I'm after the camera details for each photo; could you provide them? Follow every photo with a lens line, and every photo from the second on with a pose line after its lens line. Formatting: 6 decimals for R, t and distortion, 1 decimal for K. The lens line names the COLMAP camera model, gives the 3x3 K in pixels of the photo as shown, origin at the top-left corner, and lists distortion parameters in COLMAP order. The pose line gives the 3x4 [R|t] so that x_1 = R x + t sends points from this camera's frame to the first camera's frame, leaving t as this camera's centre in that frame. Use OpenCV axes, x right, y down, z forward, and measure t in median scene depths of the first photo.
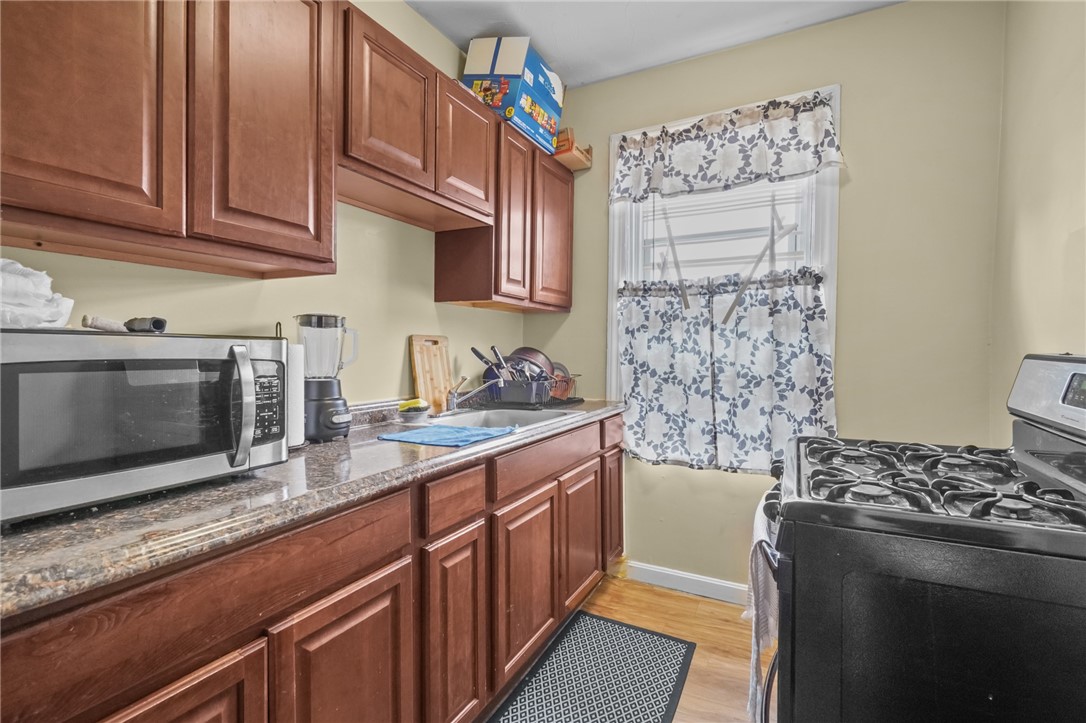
lens RADIAL K [[486.0, 0, 545.8], [0, 486.0, 355.0], [0, 0, 1]] dist [0.011138, -0.000419]
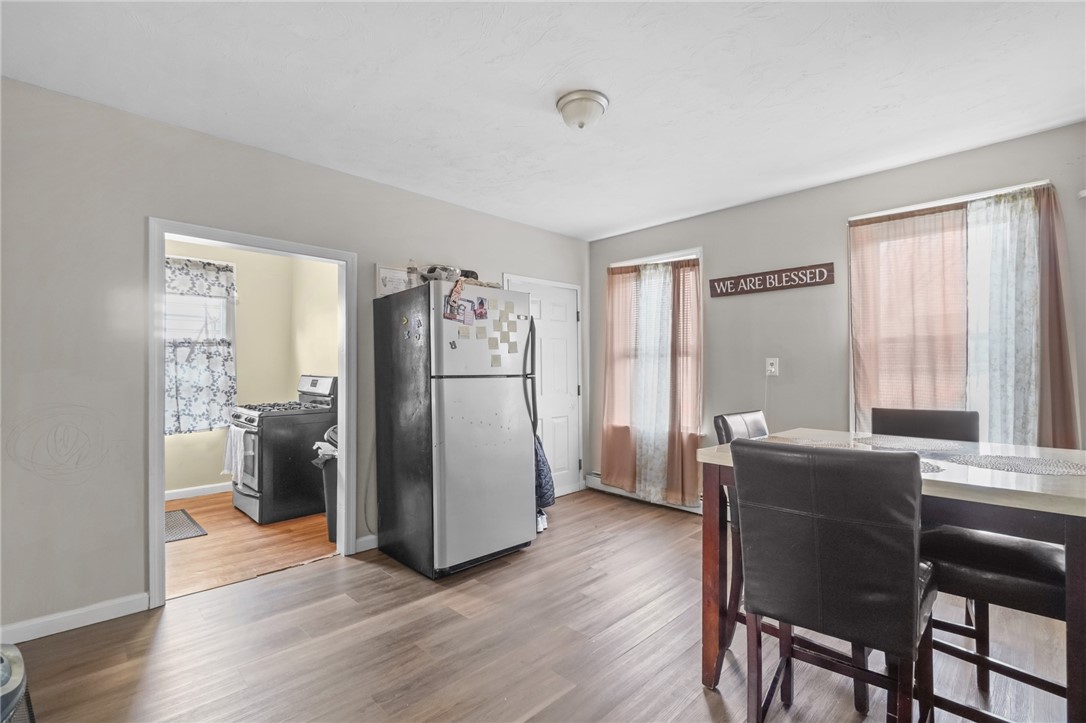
lens RADIAL K [[486.0, 0, 544.1], [0, 486.0, 366.3], [0, 0, 1]] dist [0.011138, -0.000419]
pose [[0.282416, 0.002264, 0.959289, -1.214978], [0.012640, 0.999902, -0.006081, -0.014133], [-0.959209, 0.013842, 0.282360, -1.071241]]
